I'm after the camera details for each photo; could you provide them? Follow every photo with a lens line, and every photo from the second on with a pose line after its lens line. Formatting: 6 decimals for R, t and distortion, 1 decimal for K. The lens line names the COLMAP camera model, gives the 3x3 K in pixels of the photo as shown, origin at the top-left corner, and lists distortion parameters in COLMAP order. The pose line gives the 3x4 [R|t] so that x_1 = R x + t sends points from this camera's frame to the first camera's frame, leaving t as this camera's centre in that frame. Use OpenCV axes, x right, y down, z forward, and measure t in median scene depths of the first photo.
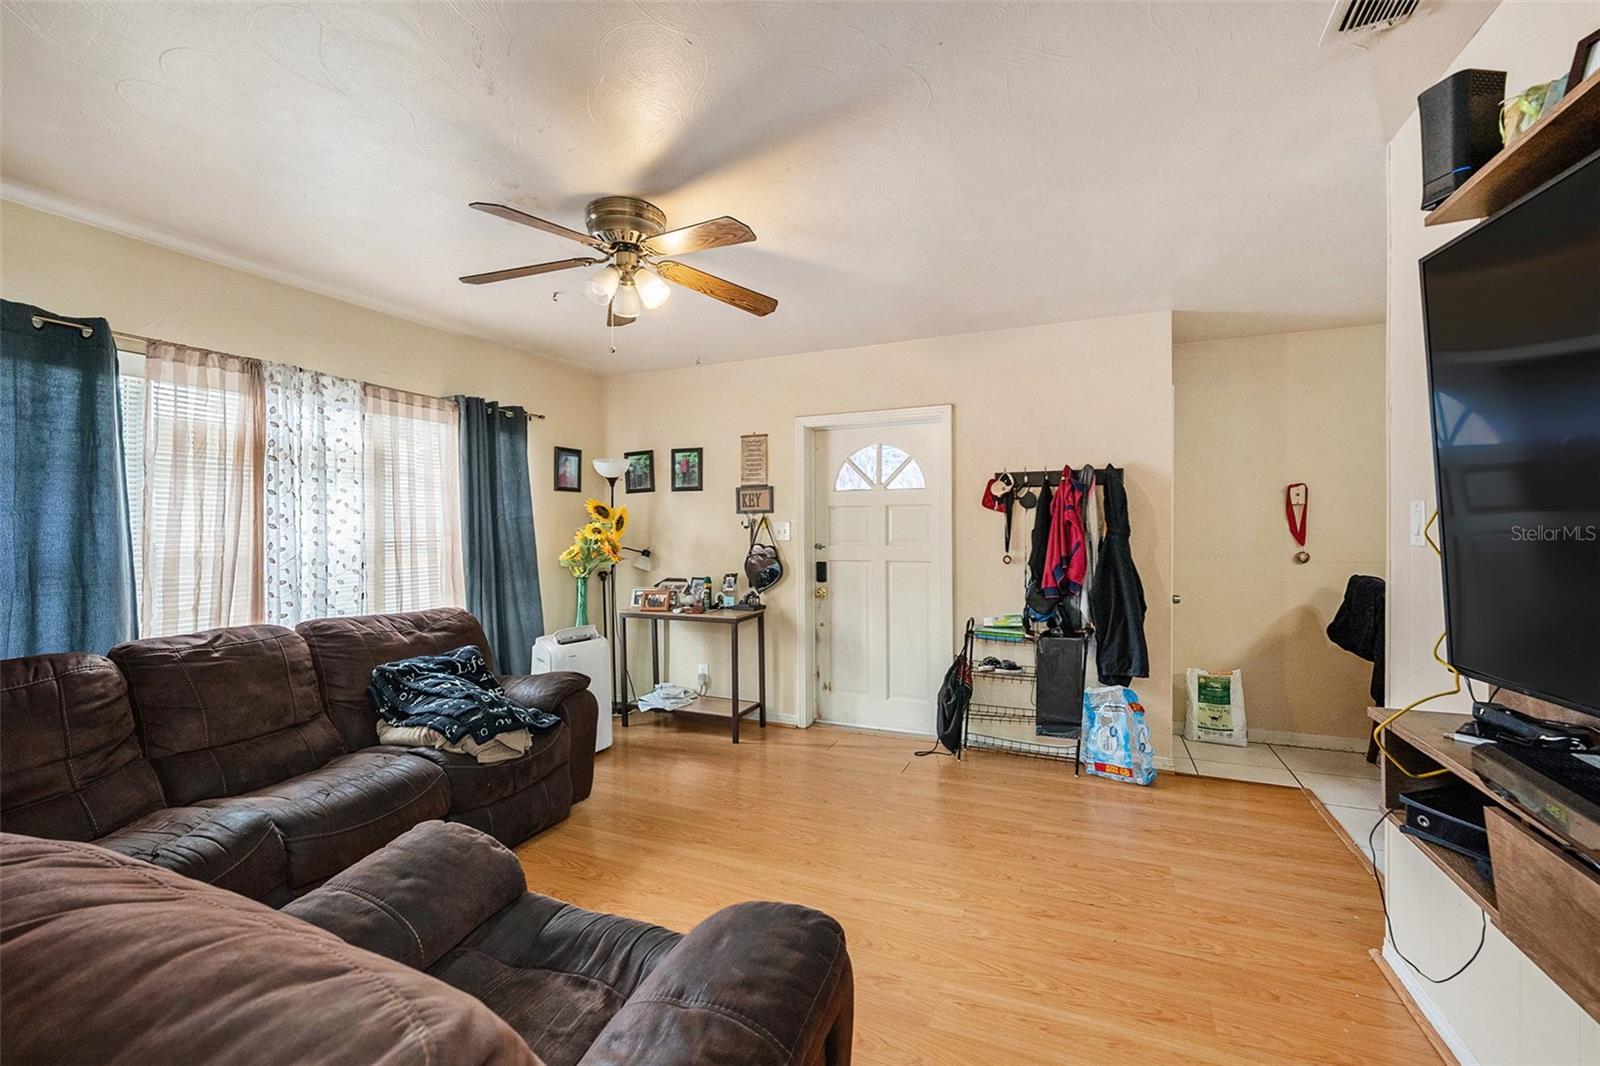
lens RADIAL K [[664.3, 0, 800.5], [0, 664.3, 525.4], [0, 0, 1]] dist [-0.009431, 0.003828]
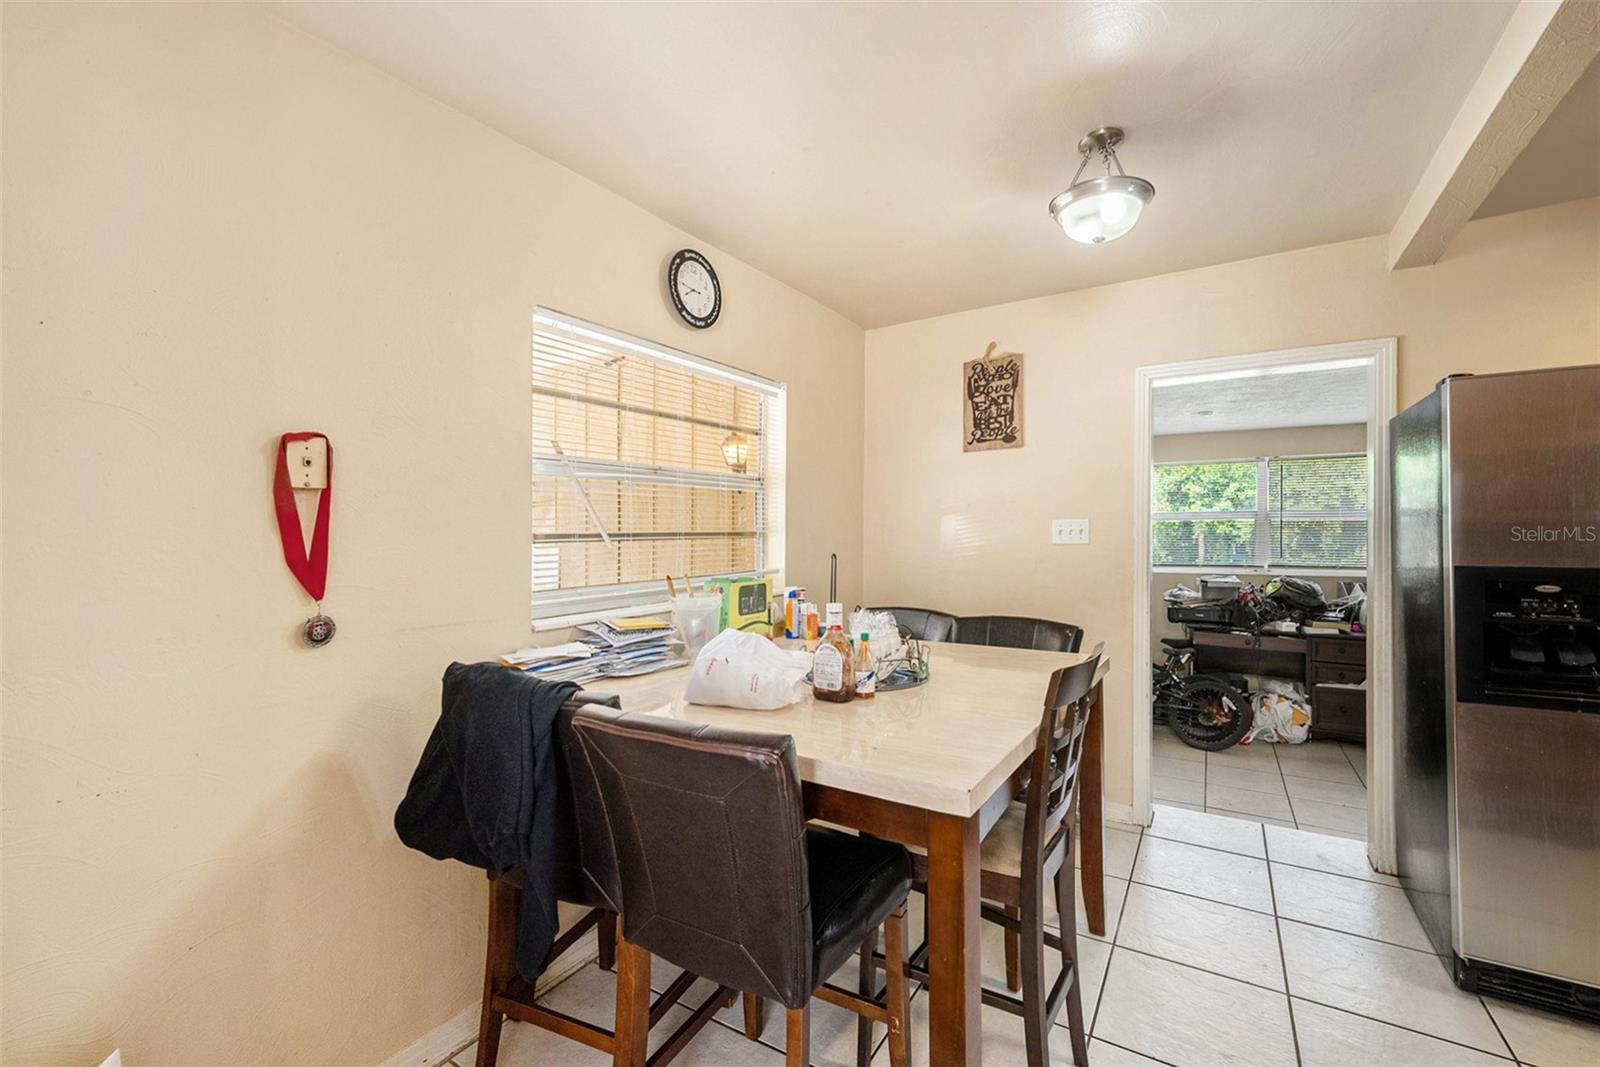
lens RADIAL K [[664.3, 0, 802.0], [0, 664.3, 526.3], [0, 0, 1]] dist [-0.009431, 0.003828]
pose [[0.148963, 0.025151, 0.988523, 0.425794], [-0.002330, 0.999683, -0.025084, -0.001340], [-0.988840, 0.001433, 0.148974, 0.670275]]
